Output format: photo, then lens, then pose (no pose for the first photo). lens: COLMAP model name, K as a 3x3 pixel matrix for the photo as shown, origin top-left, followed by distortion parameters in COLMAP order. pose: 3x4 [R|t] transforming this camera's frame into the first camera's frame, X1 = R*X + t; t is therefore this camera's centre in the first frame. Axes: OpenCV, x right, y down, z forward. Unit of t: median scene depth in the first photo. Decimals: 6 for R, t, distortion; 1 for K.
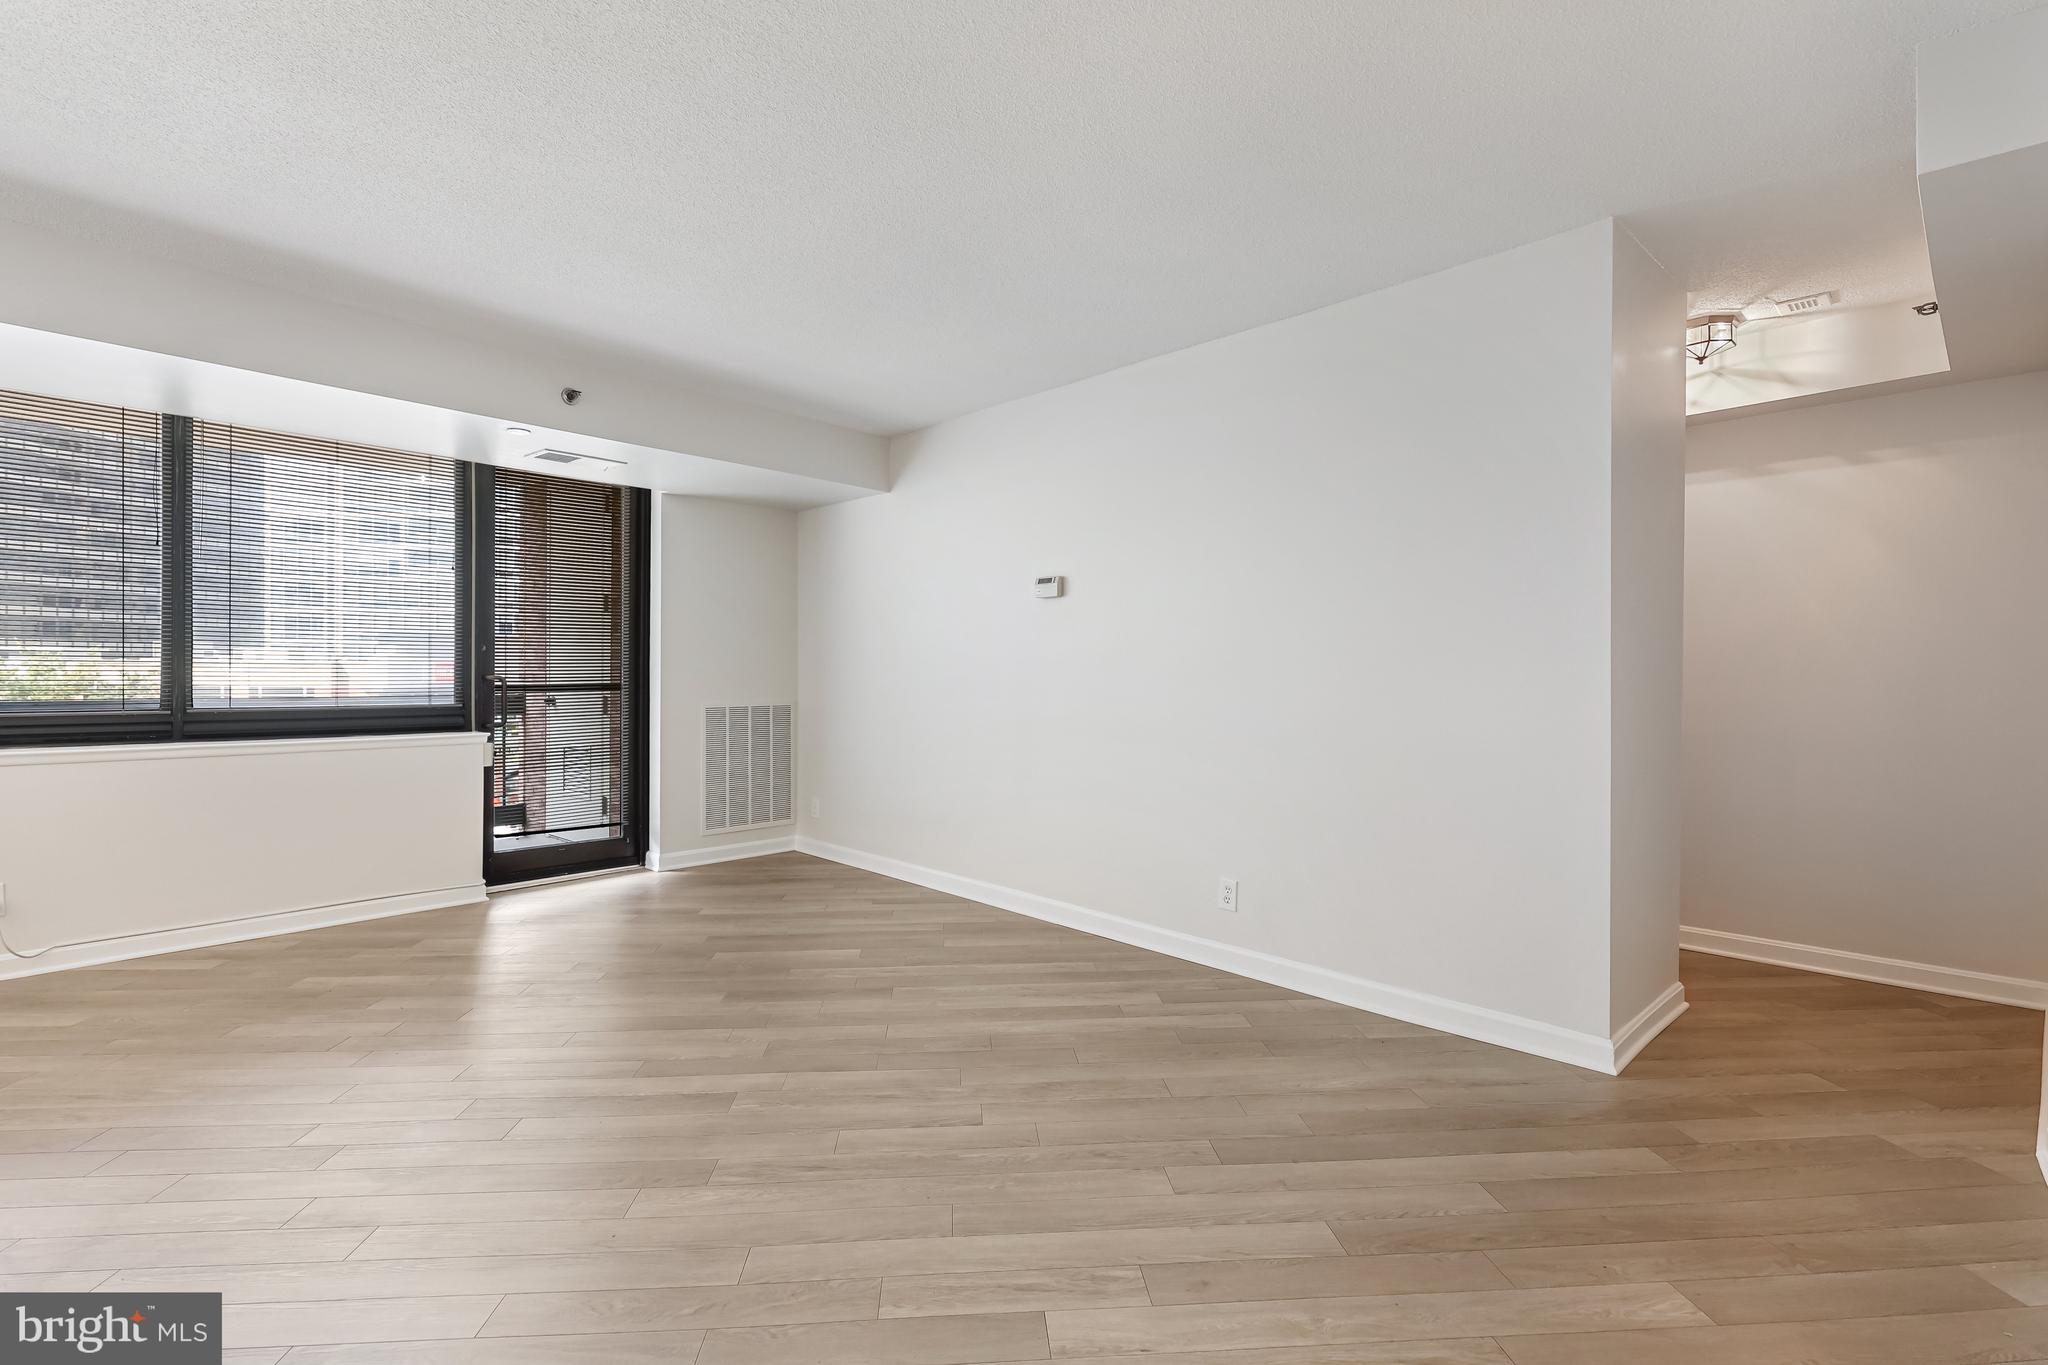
lens RADIAL K [[953.0, 0, 1029.2], [0, 953.0, 666.3], [0, 0, 1]] dist [-0.005785, 0.000922]
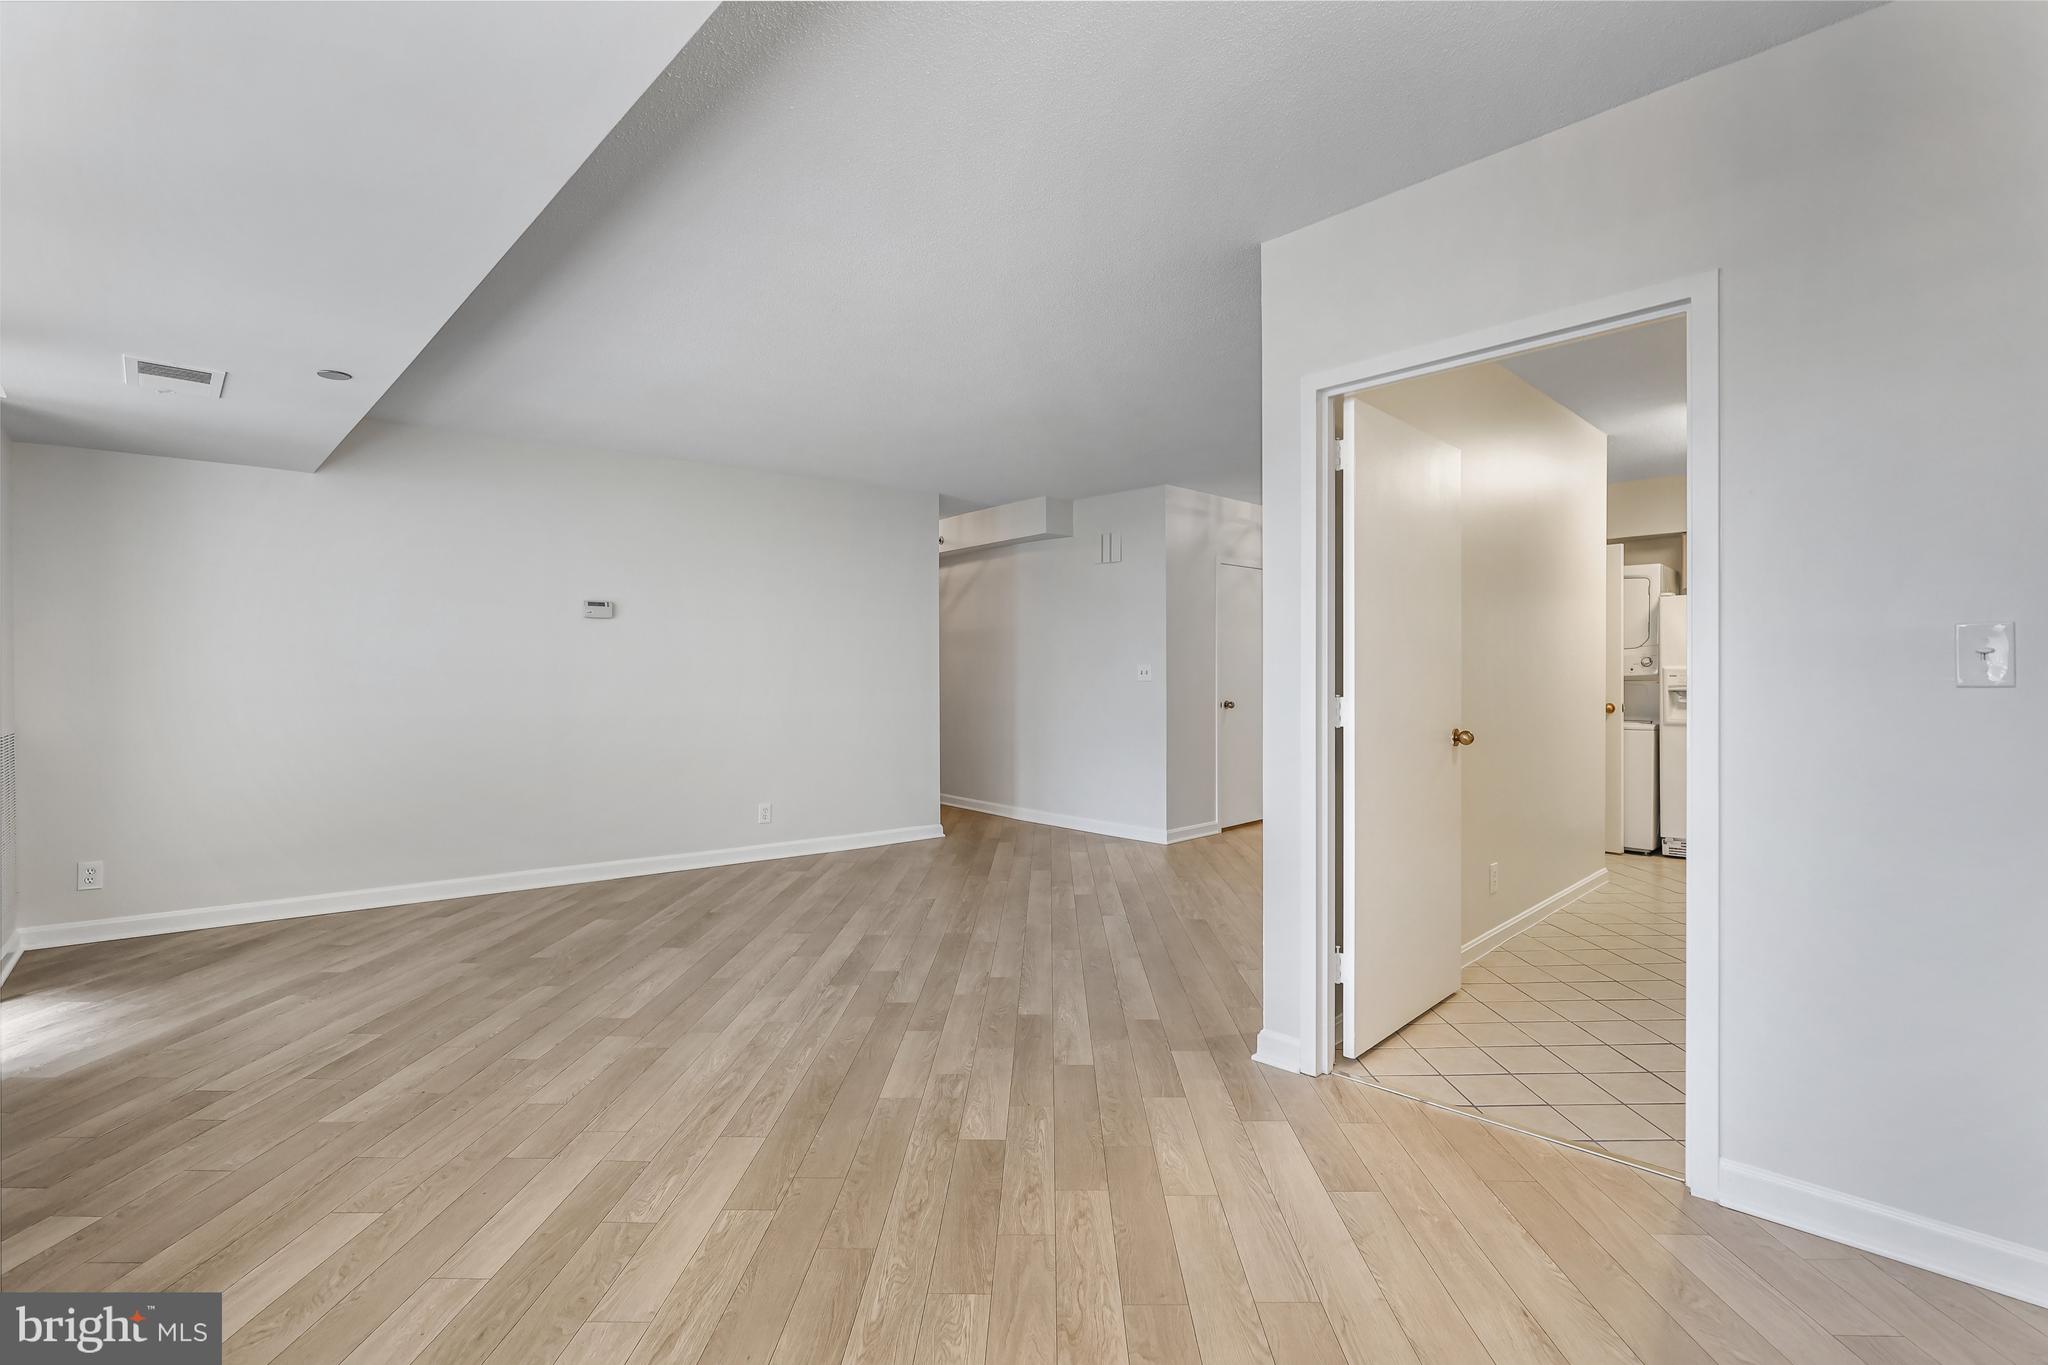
lens RADIAL K [[953.0, 0, 1034.1], [0, 953.0, 676.0], [0, 0, 1]] dist [-0.005785, 0.000922]
pose [[0.091291, -0.003538, 0.995818, -1.009900], [-0.003991, 0.999984, 0.003918, -0.003898], [-0.995816, -0.004332, 0.091275, 0.296706]]
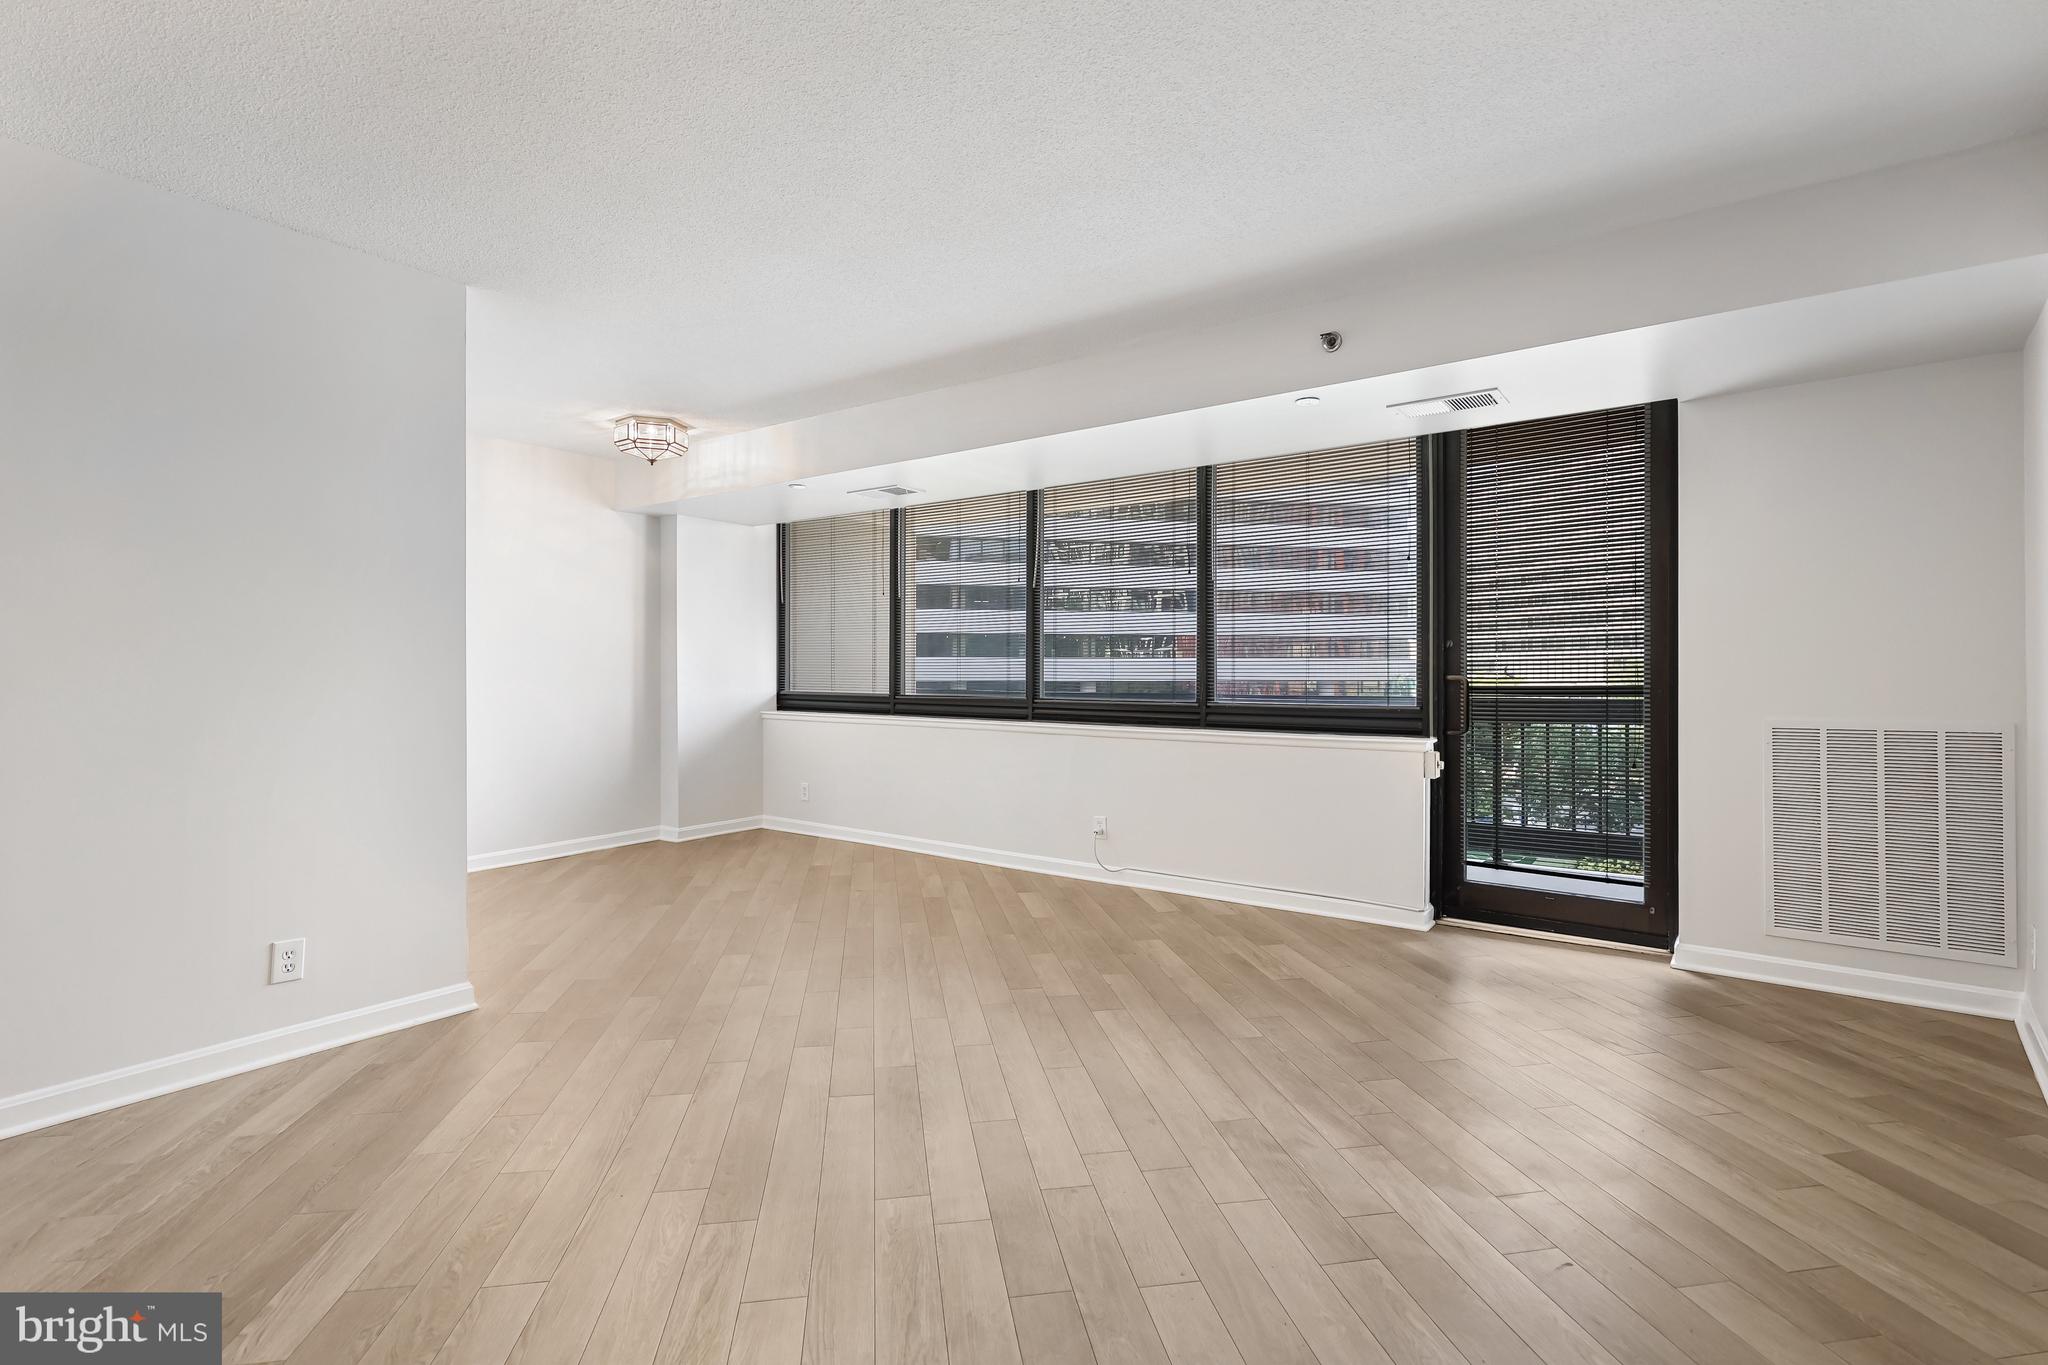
lens RADIAL K [[953.0, 0, 1025.0], [0, 953.0, 675.1], [0, 0, 1]] dist [-0.005785, 0.000922]
pose [[0.083818, -0.000670, -0.996481, 0.261996], [0.008438, 0.999964, 0.000038, 0.006689], [0.996445, -0.008412, 0.083821, 0.537049]]
